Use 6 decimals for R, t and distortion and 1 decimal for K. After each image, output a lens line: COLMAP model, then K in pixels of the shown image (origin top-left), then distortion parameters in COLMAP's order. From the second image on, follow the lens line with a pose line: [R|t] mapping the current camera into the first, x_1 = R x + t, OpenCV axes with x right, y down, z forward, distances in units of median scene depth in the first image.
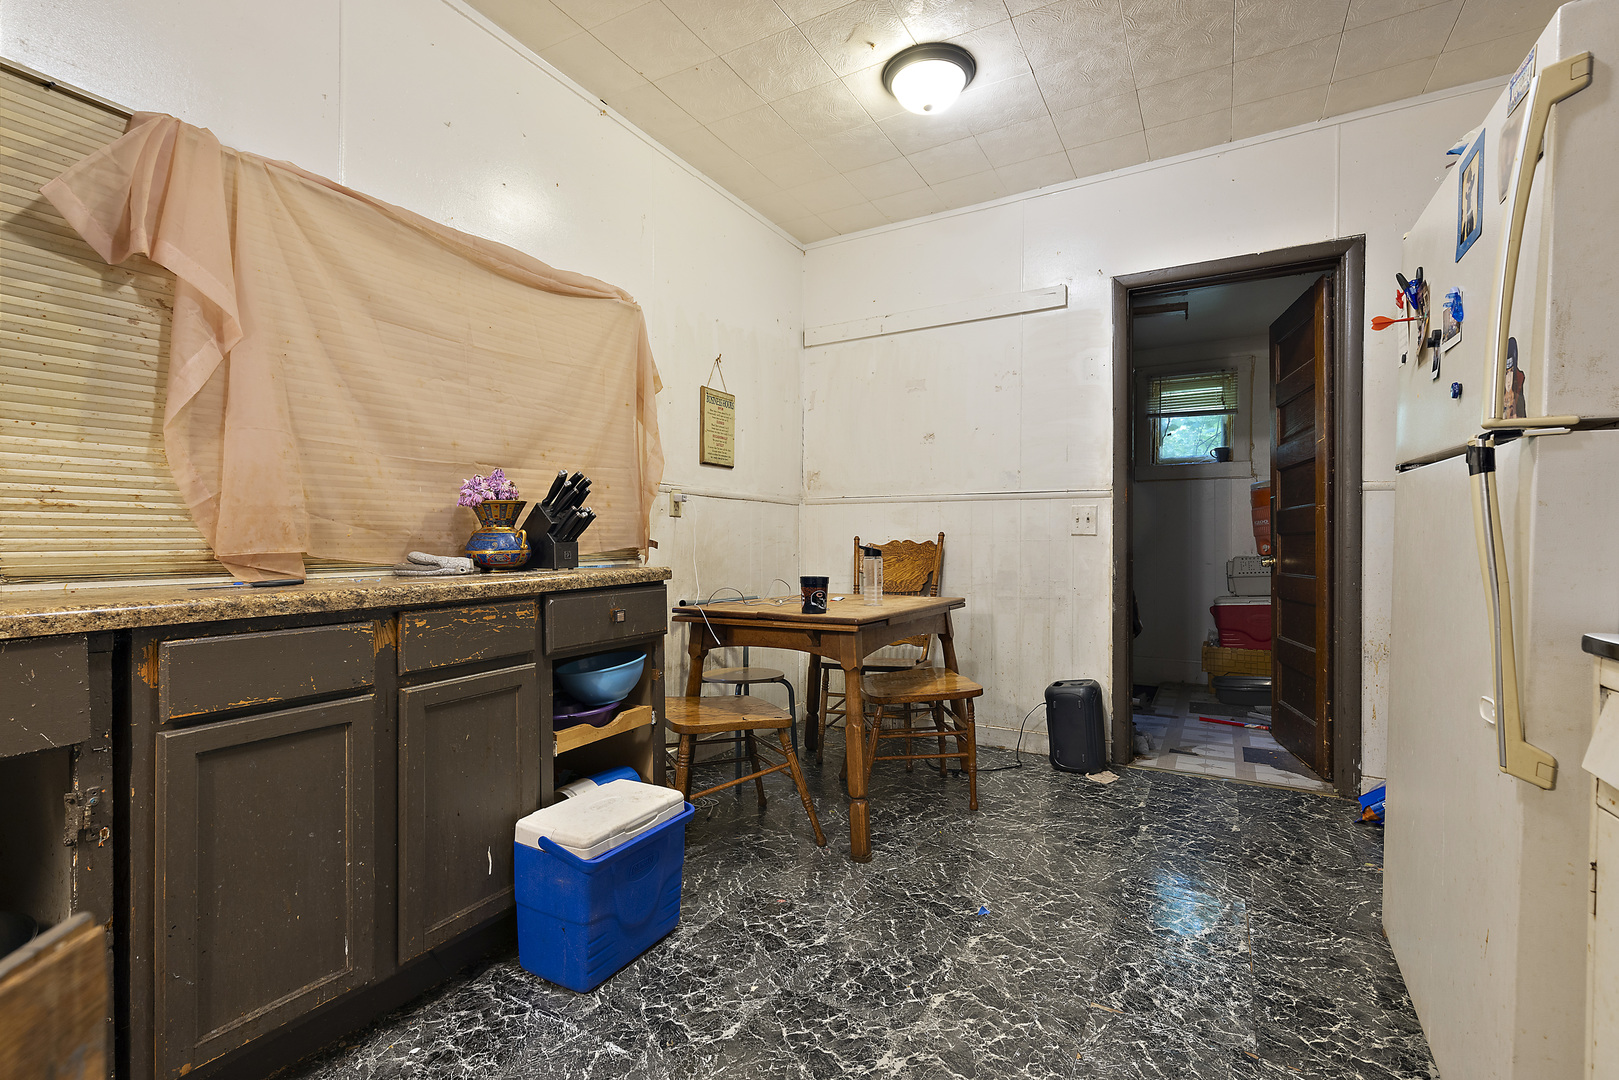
lens RADIAL K [[743.8, 0, 807.3], [0, 743.8, 543.4], [0, 0, 1]] dist [-0.000634, 0.000009]
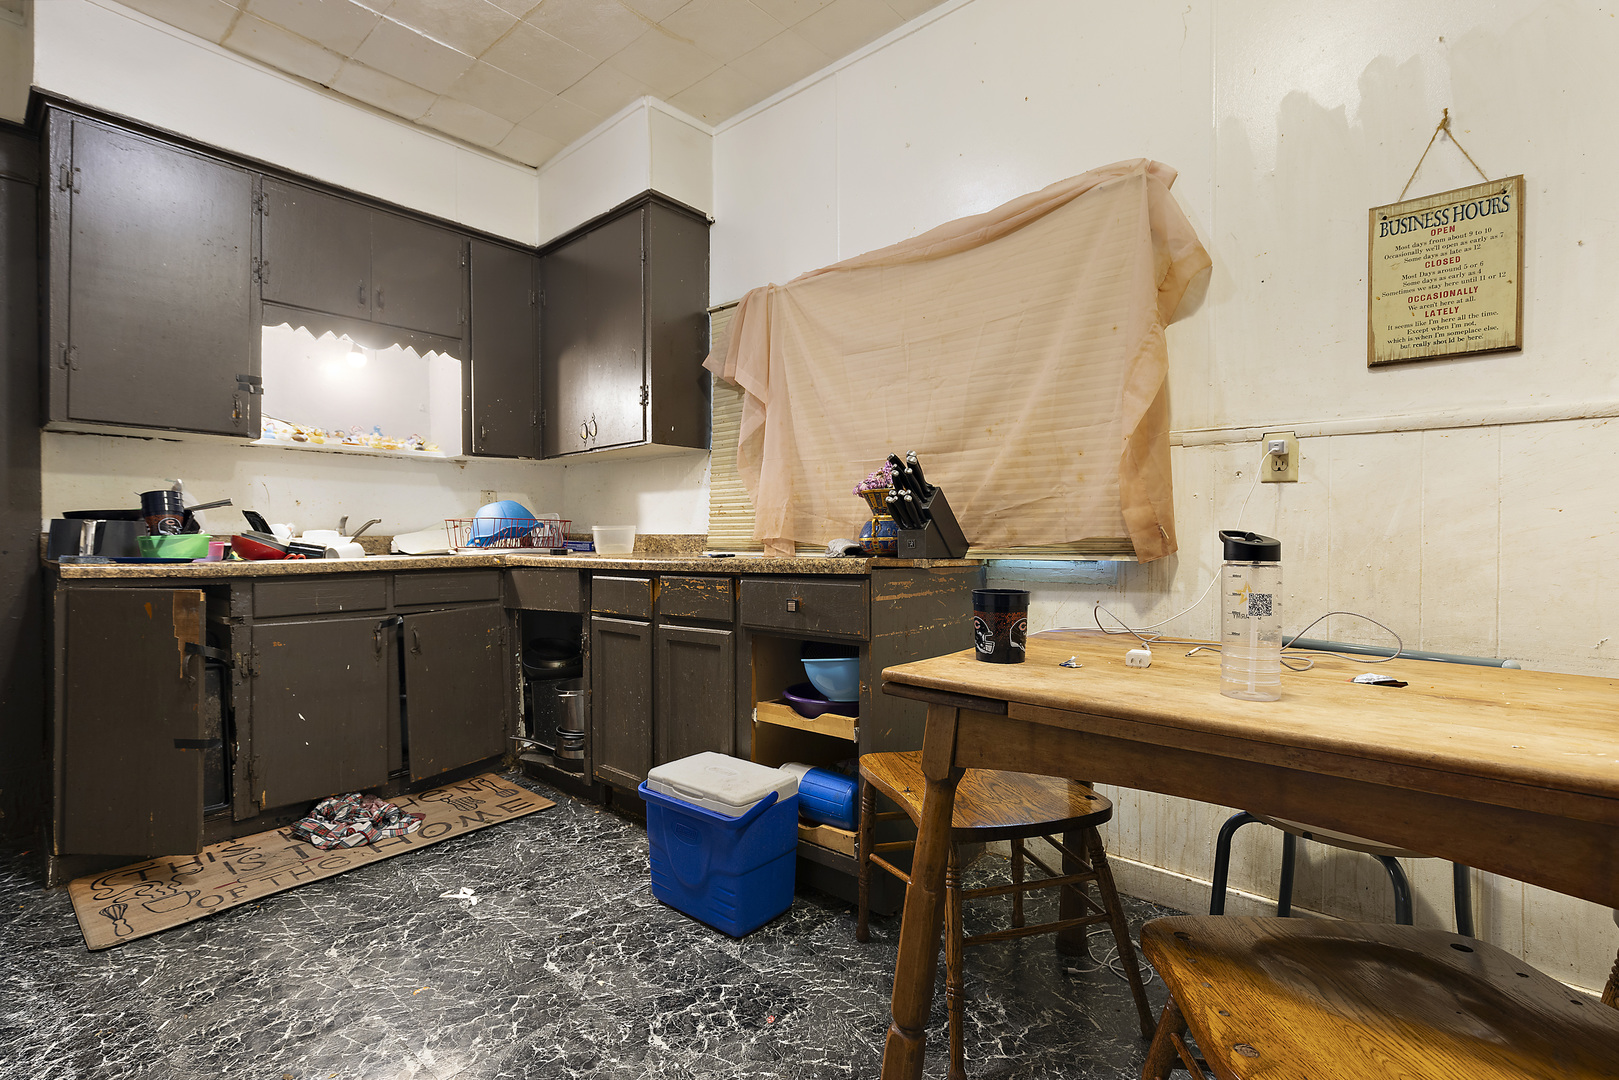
lens RADIAL K [[743.8, 0, 807.8], [0, 743.8, 538.2], [0, 0, 1]] dist [-0.000634, 0.000009]
pose [[-0.208349, 0.002732, -0.978051, 0.706318], [-0.000620, 0.999996, 0.002925, 0.007649], [0.978054, 0.001216, -0.208347, 1.252661]]
